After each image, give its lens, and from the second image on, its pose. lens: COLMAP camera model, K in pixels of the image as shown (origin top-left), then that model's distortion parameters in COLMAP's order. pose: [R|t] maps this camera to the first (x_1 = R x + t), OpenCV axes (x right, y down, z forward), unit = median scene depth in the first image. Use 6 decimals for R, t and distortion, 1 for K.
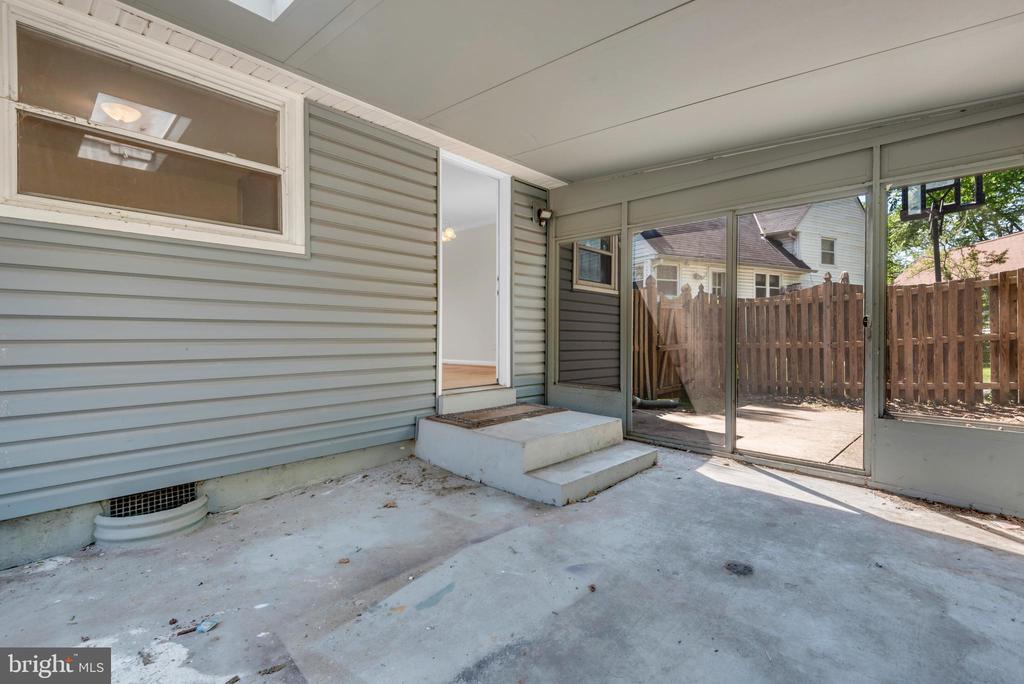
lens RADIAL K [[462.7, 0, 504.7], [0, 462.7, 337.3], [0, 0, 1]] dist [0.027509, -0.009136]
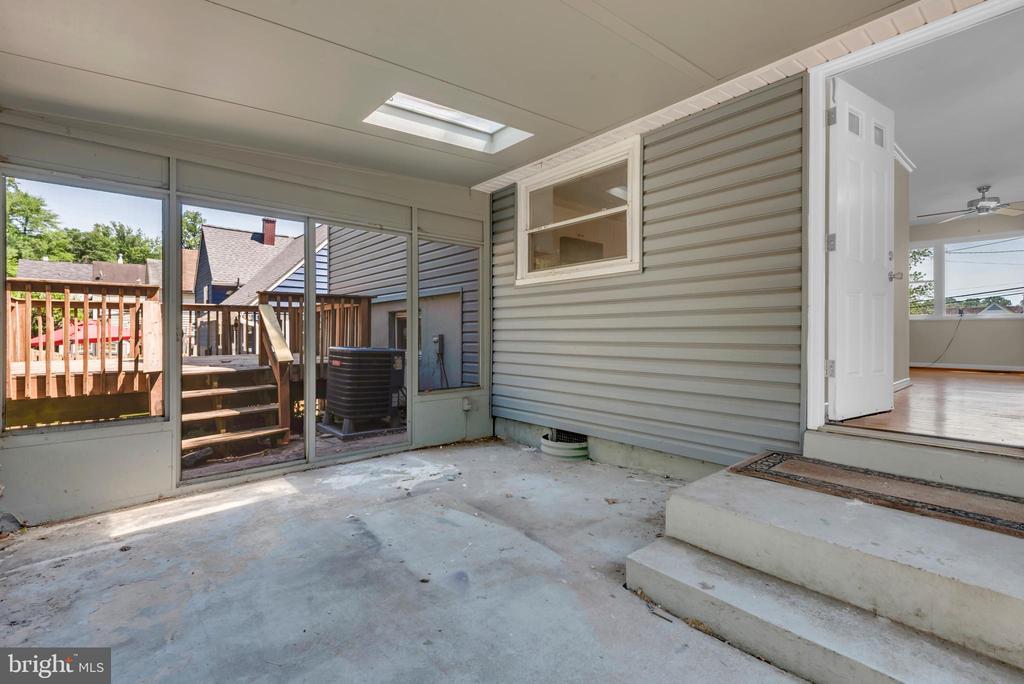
lens RADIAL K [[462.7, 0, 514.5], [0, 462.7, 336.8], [0, 0, 1]] dist [0.027509, -0.009136]
pose [[-0.101023, 0.004976, -0.994872, 0.803739], [-0.005604, 0.999969, 0.005571, -0.017131], [0.994868, 0.006138, -0.100992, 0.859762]]
